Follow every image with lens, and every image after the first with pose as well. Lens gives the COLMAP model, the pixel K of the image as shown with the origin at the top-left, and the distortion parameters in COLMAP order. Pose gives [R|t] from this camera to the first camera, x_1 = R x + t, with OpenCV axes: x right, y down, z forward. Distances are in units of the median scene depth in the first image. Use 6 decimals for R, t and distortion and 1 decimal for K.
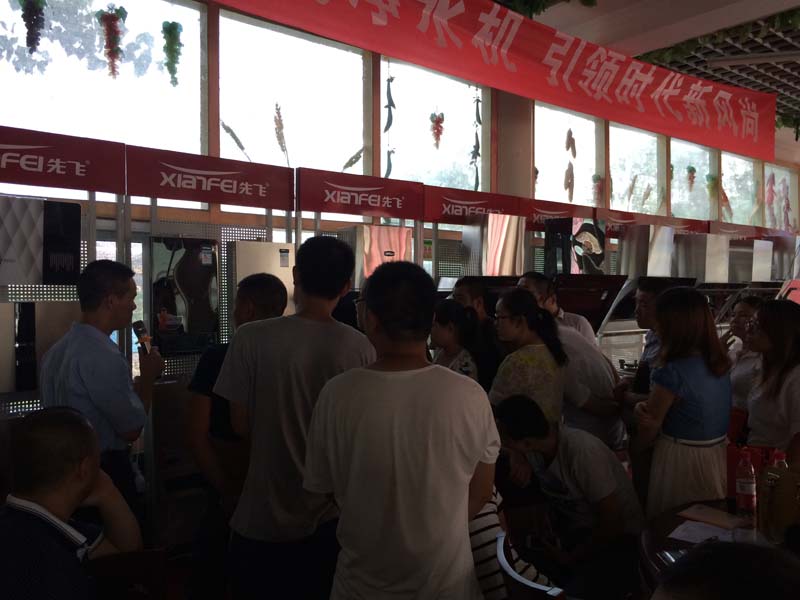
lens RADIAL K [[685.3, 0, 386.6], [0, 685.3, 285.6], [0, 0, 1]] dist [0.050639, -0.028596]
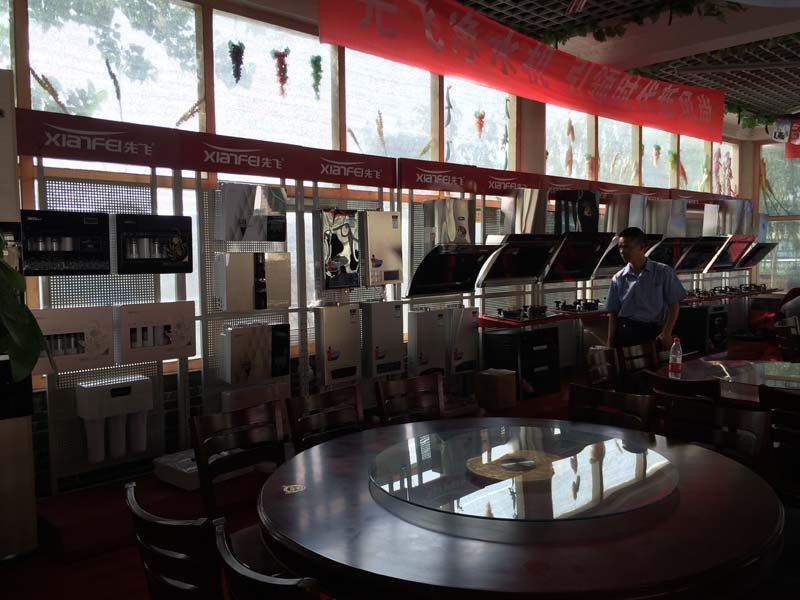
lens RADIAL K [[685.3, 0, 399.6], [0, 685.3, 305.9], [0, 0, 1]] dist [0.050639, -0.028596]
pose [[0.996544, -0.024063, 0.079499, -0.197297], [0.017821, 0.996769, 0.078313, 0.017259], [-0.081127, -0.076626, 0.993754, -0.340545]]
